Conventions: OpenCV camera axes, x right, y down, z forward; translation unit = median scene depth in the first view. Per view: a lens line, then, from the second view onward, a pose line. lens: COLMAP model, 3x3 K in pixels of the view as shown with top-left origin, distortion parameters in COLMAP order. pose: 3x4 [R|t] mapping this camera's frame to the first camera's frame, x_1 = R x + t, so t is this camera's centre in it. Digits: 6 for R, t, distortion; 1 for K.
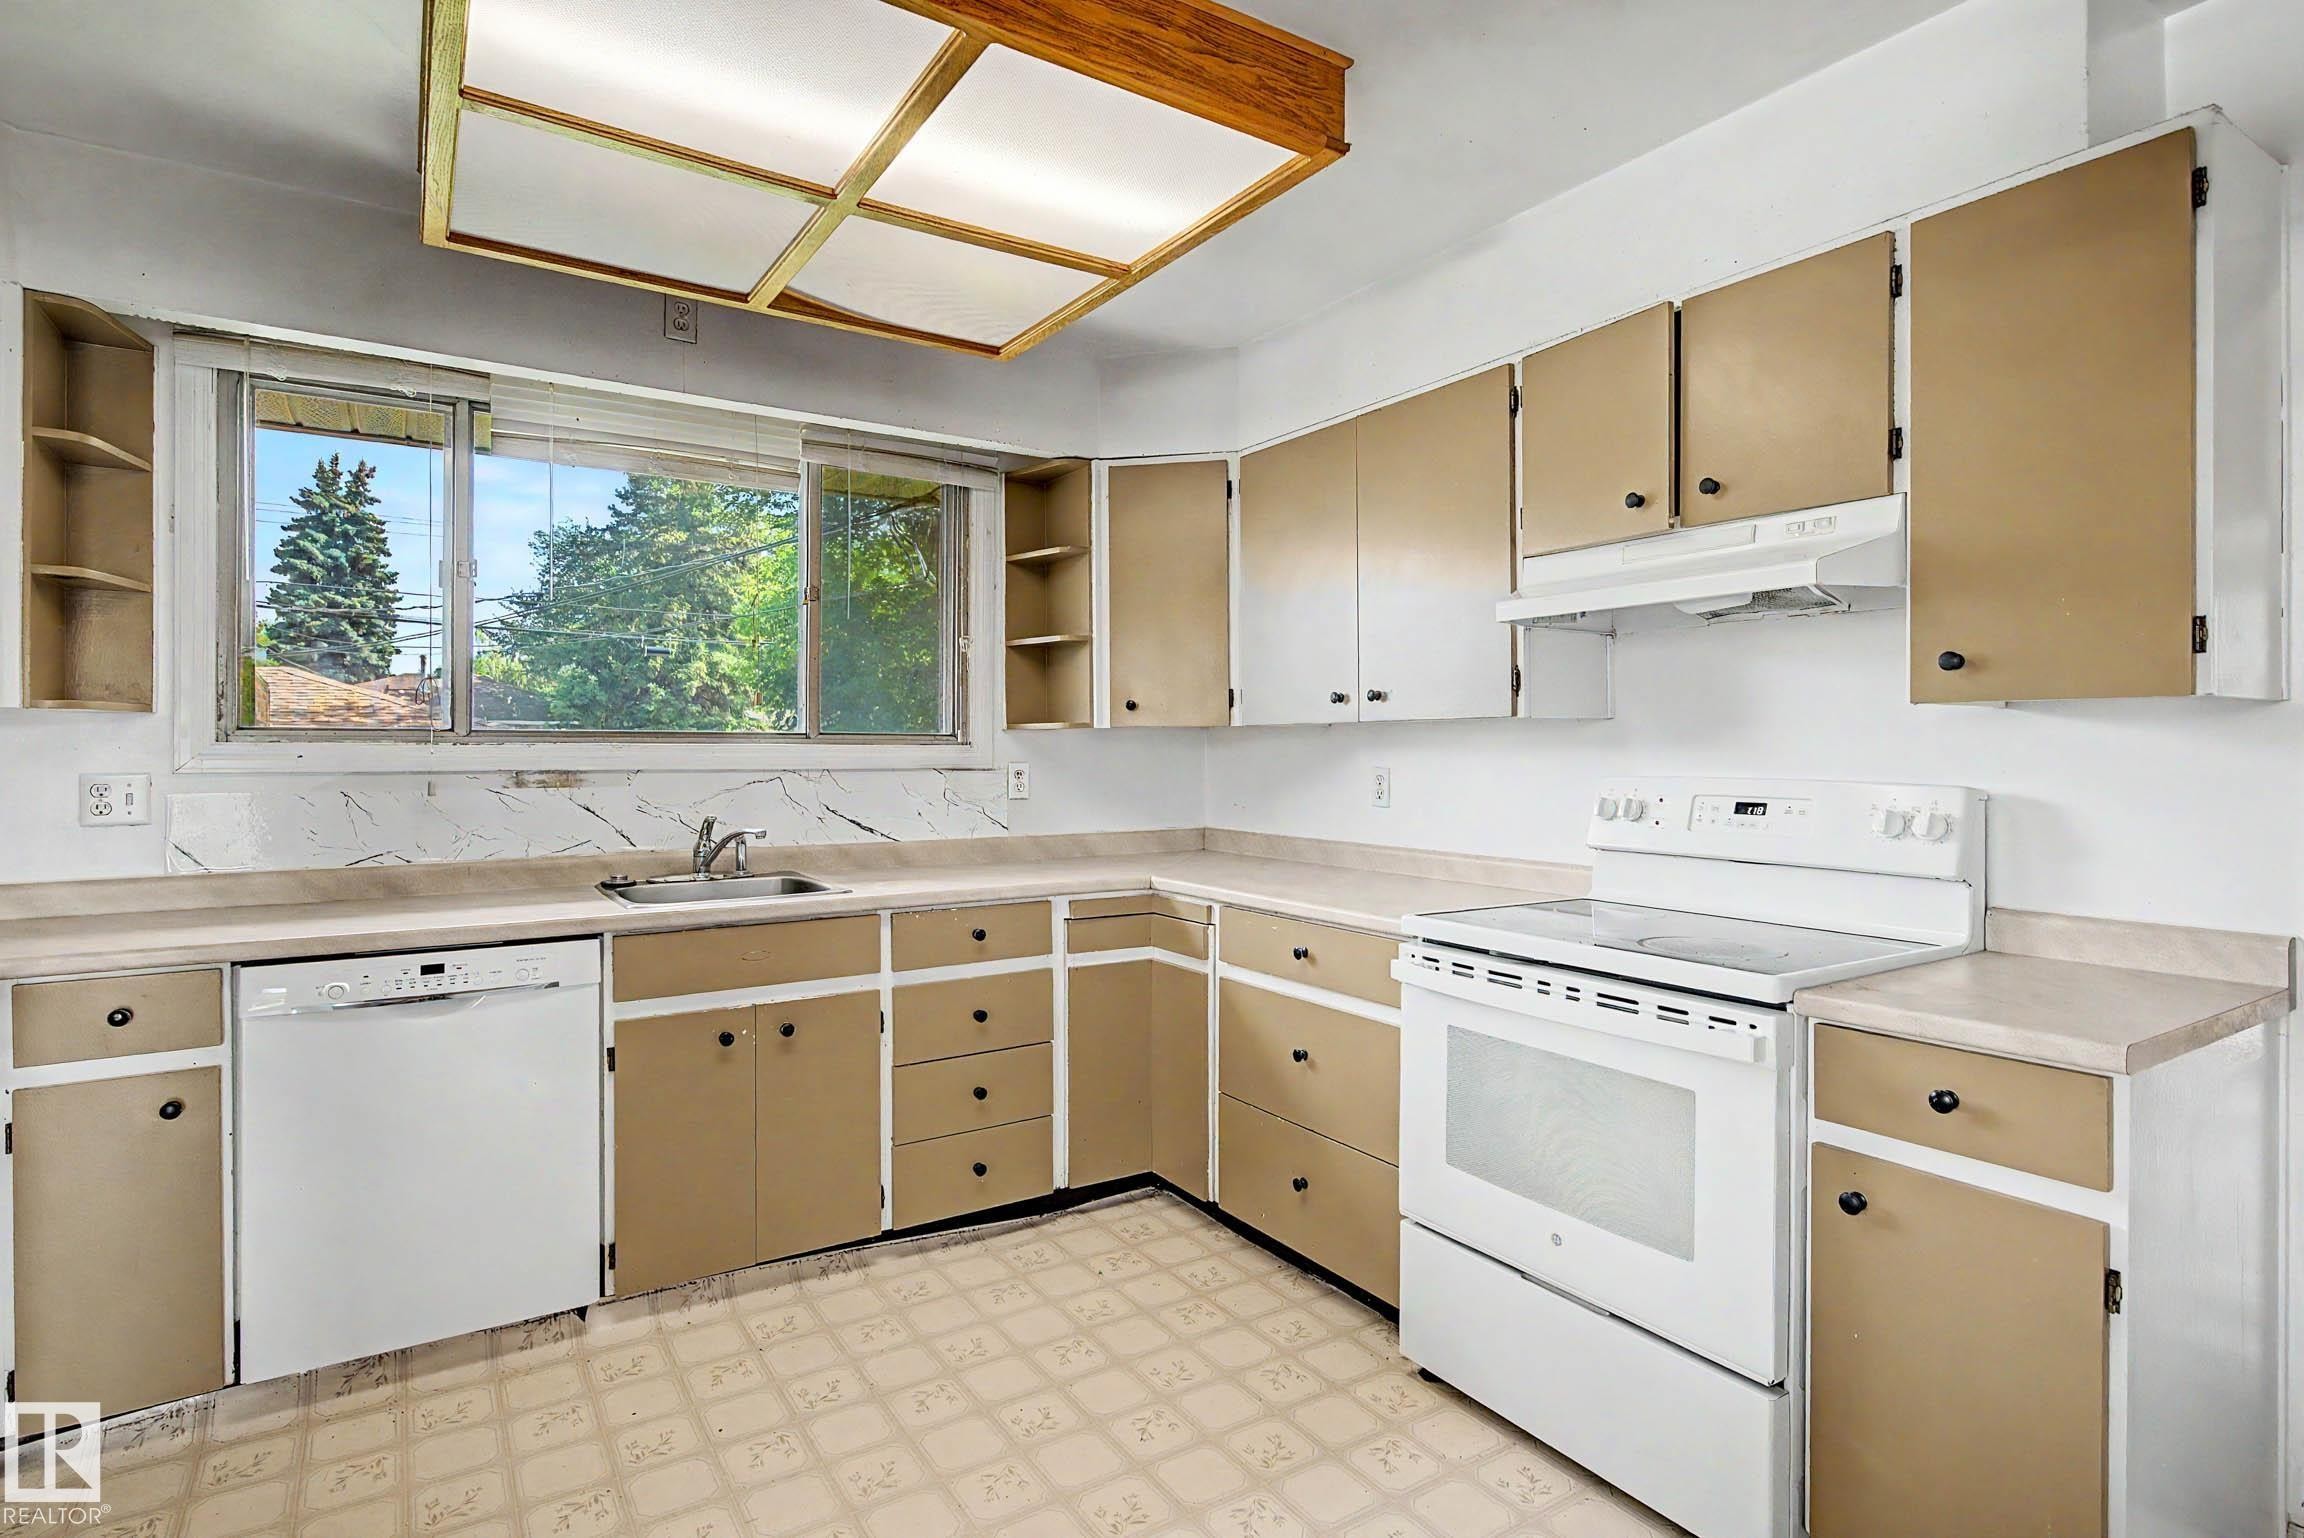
lens RADIAL K [[1178.0, 0, 1100.9], [0, 1178.0, 741.2], [0, 0, 1]] dist [0.007463, -0.001565]
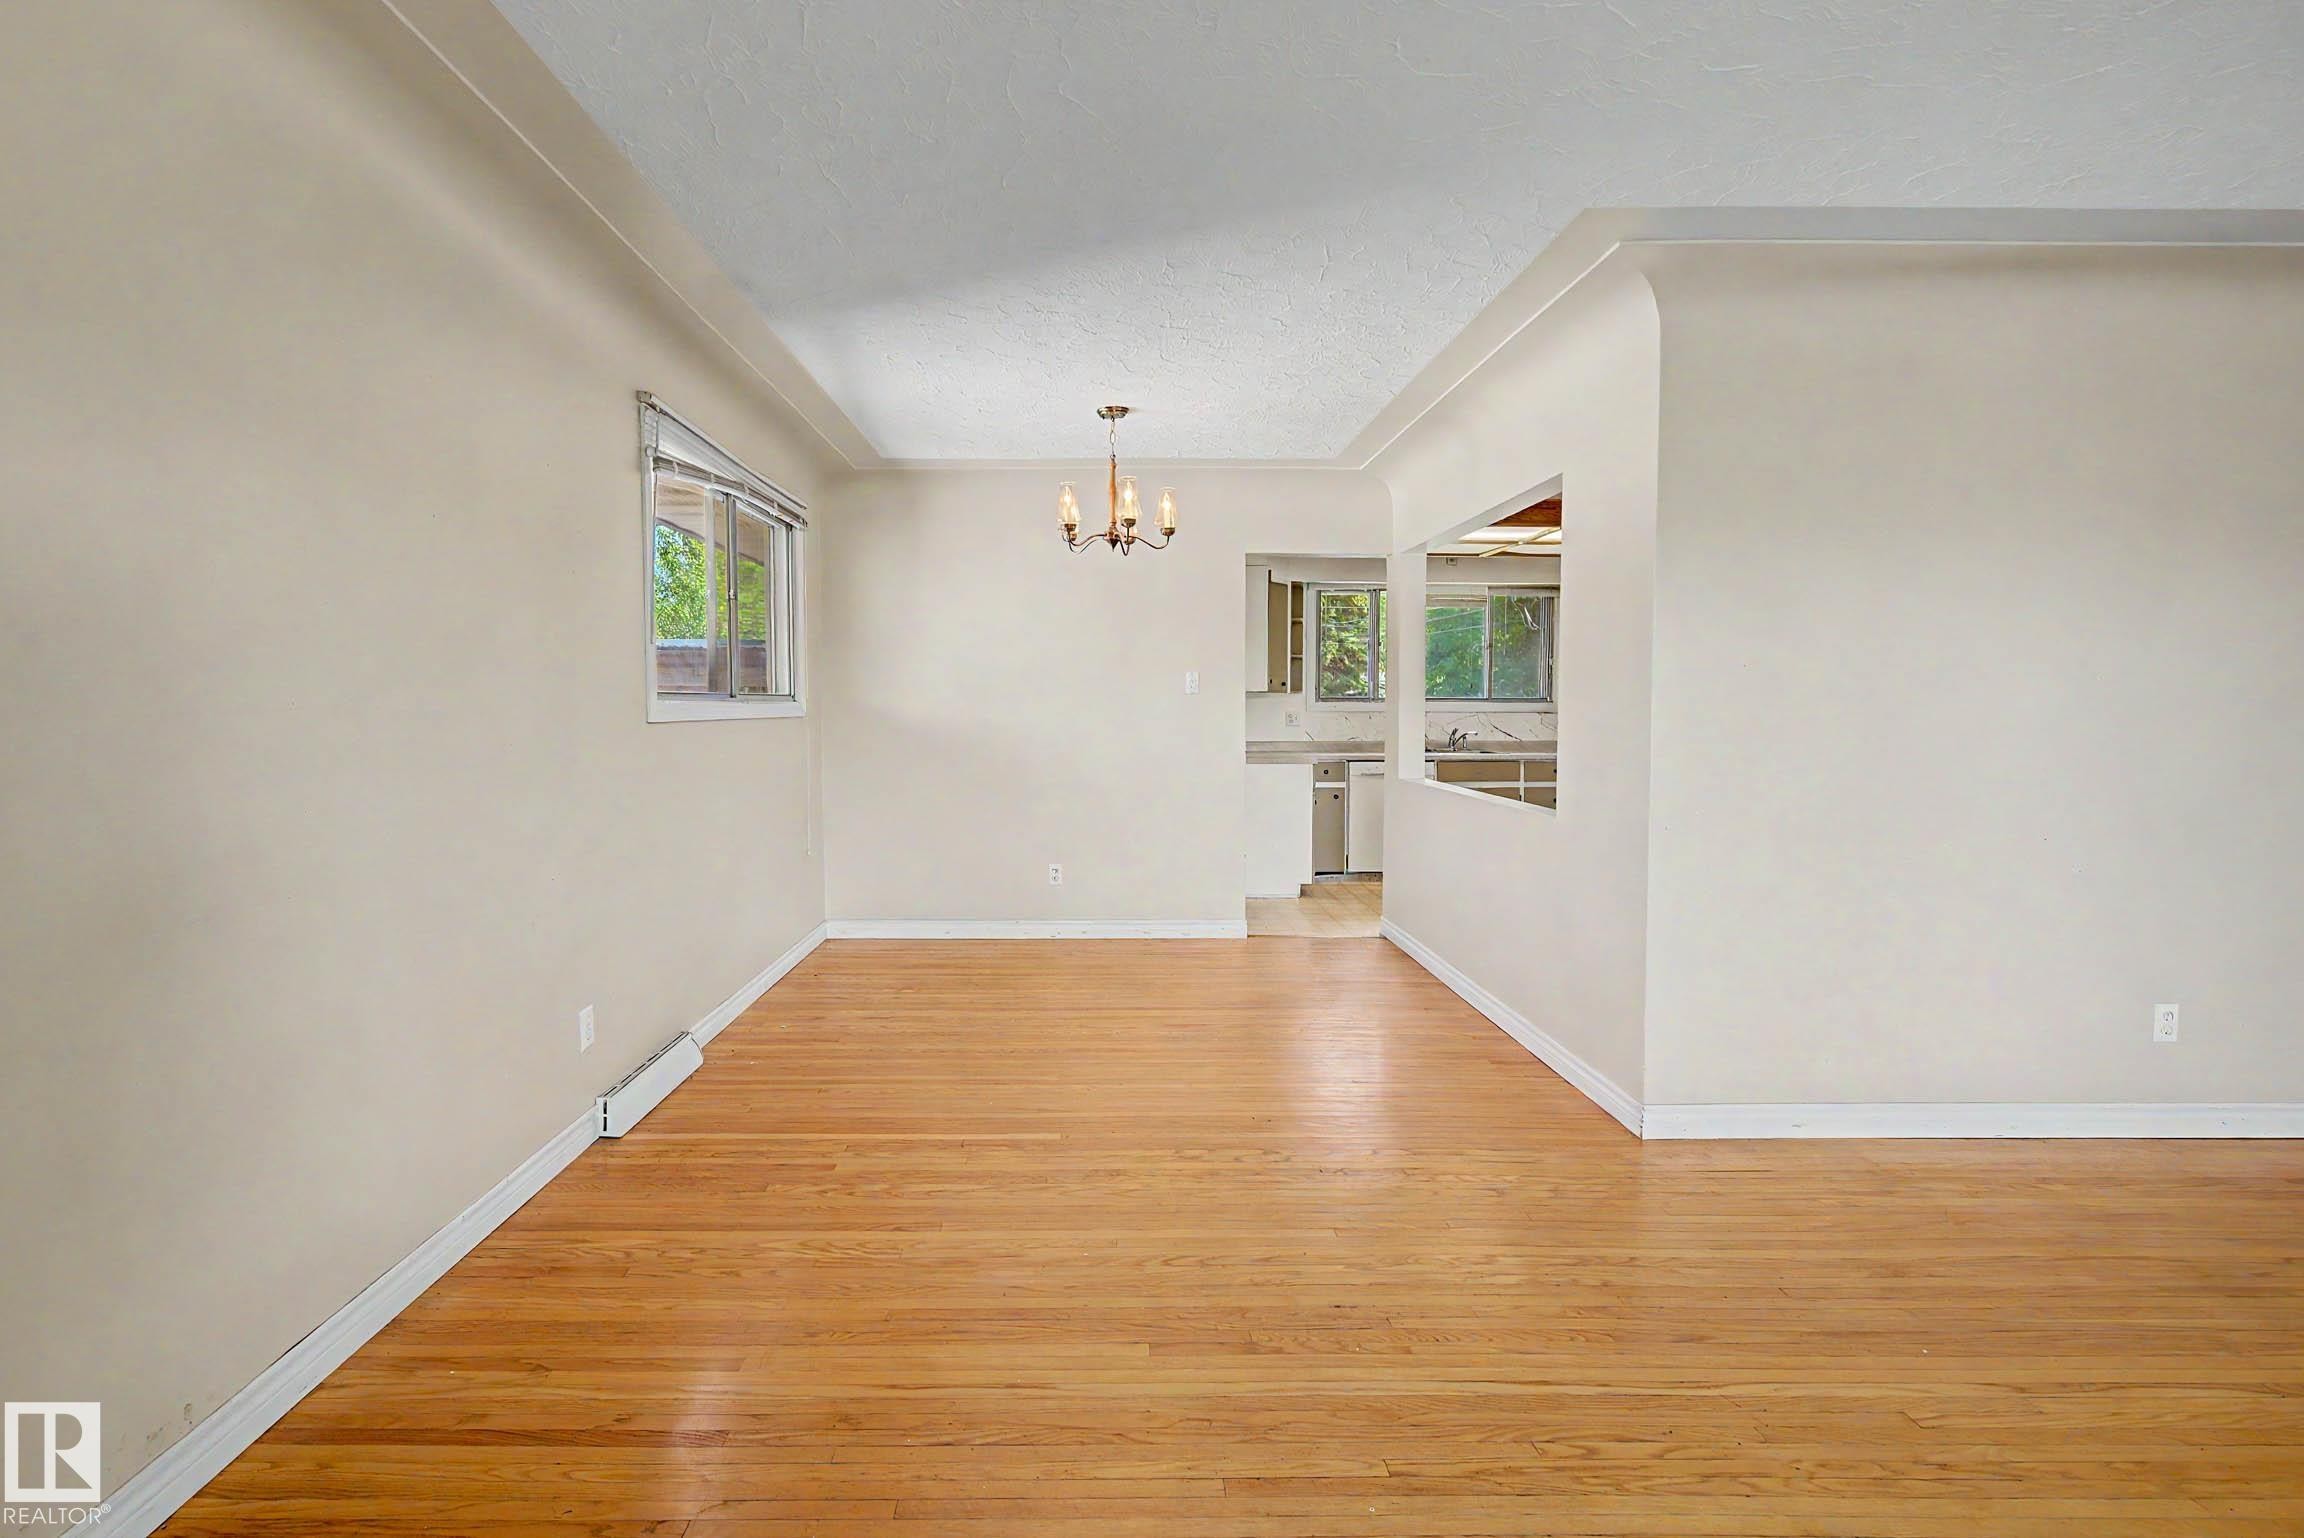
lens RADIAL K [[989.8, 0, 1102.5], [0, 989.8, 746.5], [0, 0, 1]] dist [-0.003083, 0.000047]
pose [[0.866585, 0.024322, -0.498436, 0.158135], [0.001321, 0.998696, 0.051030, -0.019104], [0.499027, -0.044880, 0.865423, -1.894309]]
